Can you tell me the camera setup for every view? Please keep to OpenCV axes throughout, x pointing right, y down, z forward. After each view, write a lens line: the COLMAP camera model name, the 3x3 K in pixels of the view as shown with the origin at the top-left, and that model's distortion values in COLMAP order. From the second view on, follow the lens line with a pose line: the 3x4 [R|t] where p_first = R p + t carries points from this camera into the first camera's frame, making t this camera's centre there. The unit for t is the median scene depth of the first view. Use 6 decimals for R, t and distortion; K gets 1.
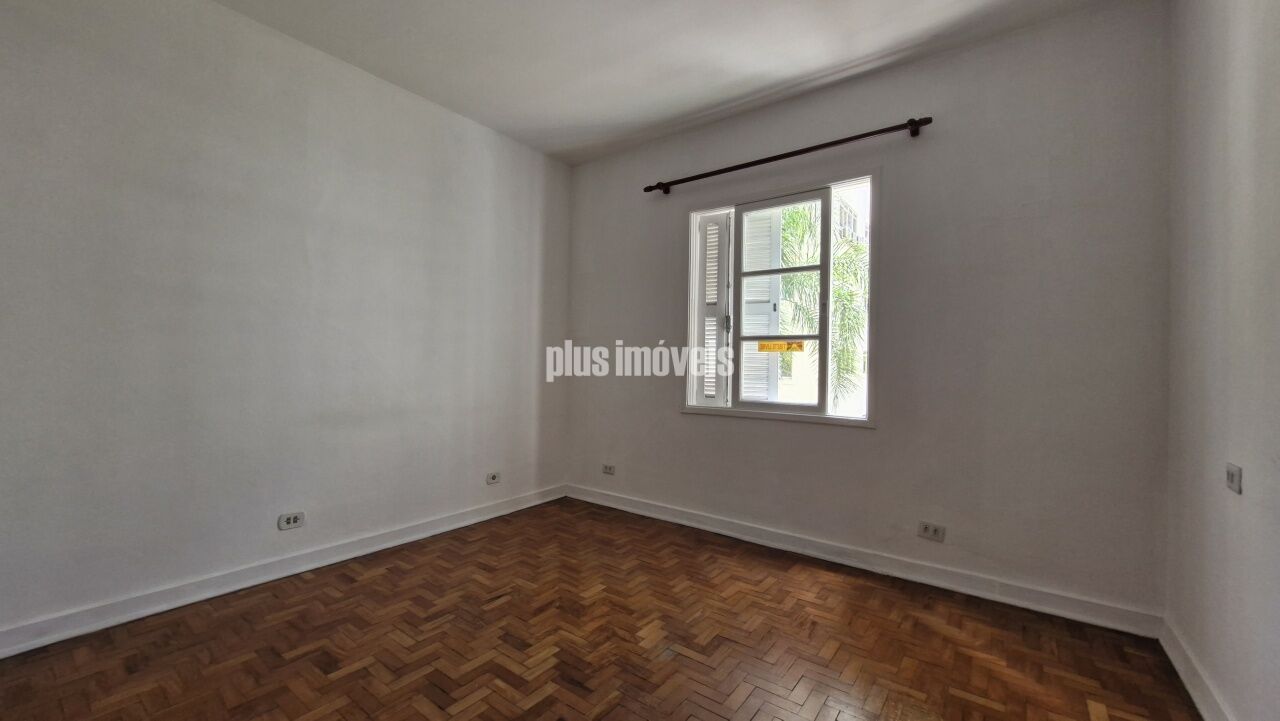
lens RADIAL K [[500.8, 0, 635.4], [0, 500.8, 362.3], [0, 0, 1]] dist [0.002673, -0.001376]
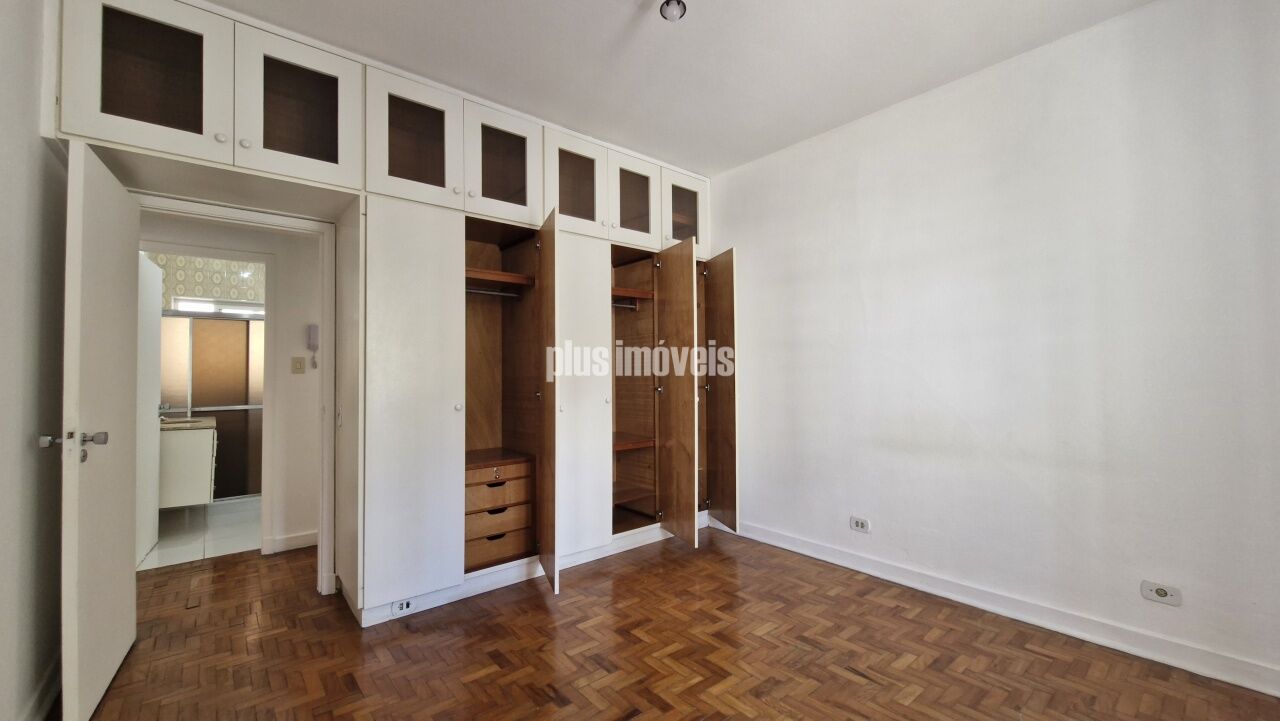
lens RADIAL K [[500.8, 0, 631.6], [0, 500.8, 364.8], [0, 0, 1]] dist [0.002673, -0.001376]
pose [[-0.225175, -0.031274, -0.973816, 0.622383], [0.003657, 0.999451, -0.032943, -0.022304], [0.974312, -0.010979, -0.224937, 0.789556]]
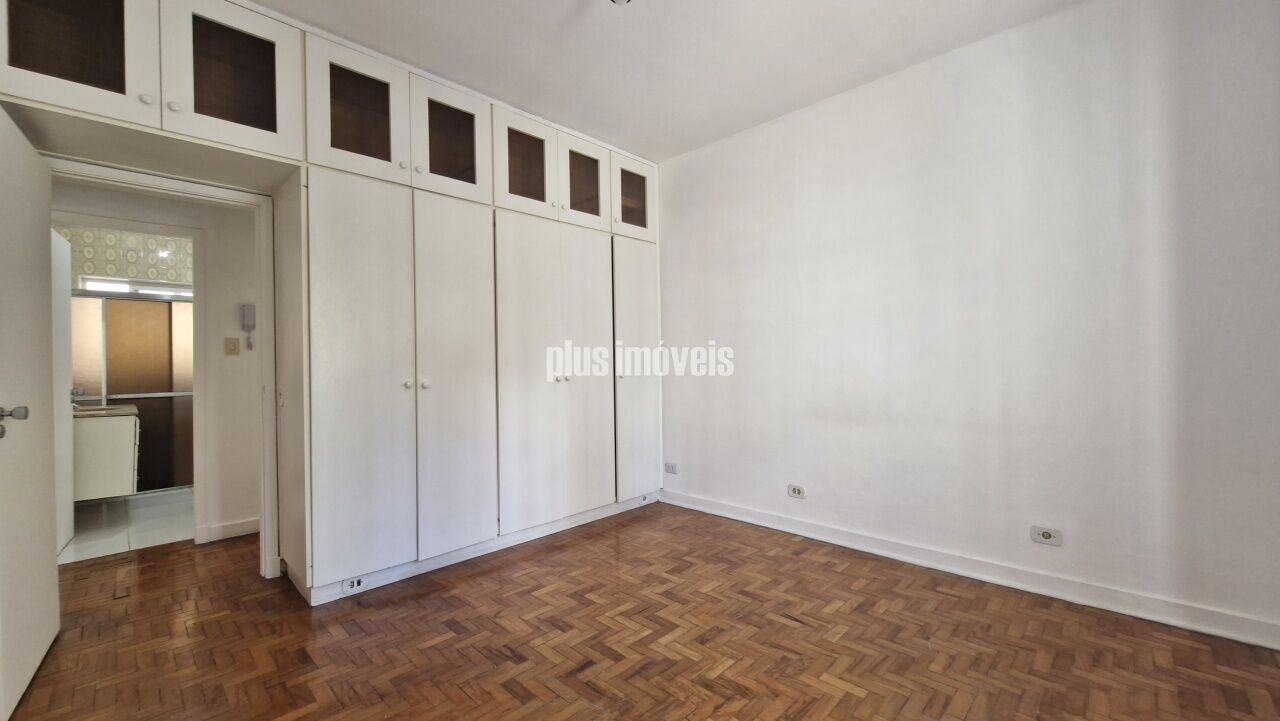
lens RADIAL K [[500.8, 0, 631.4], [0, 500.8, 364.8], [0, 0, 1]] dist [0.002673, -0.001376]
pose [[-0.127572, -0.010858, -0.991770, 0.658185], [0.012269, 0.999846, -0.012525, 0.008260], [0.991753, -0.013766, -0.127419, 0.794529]]
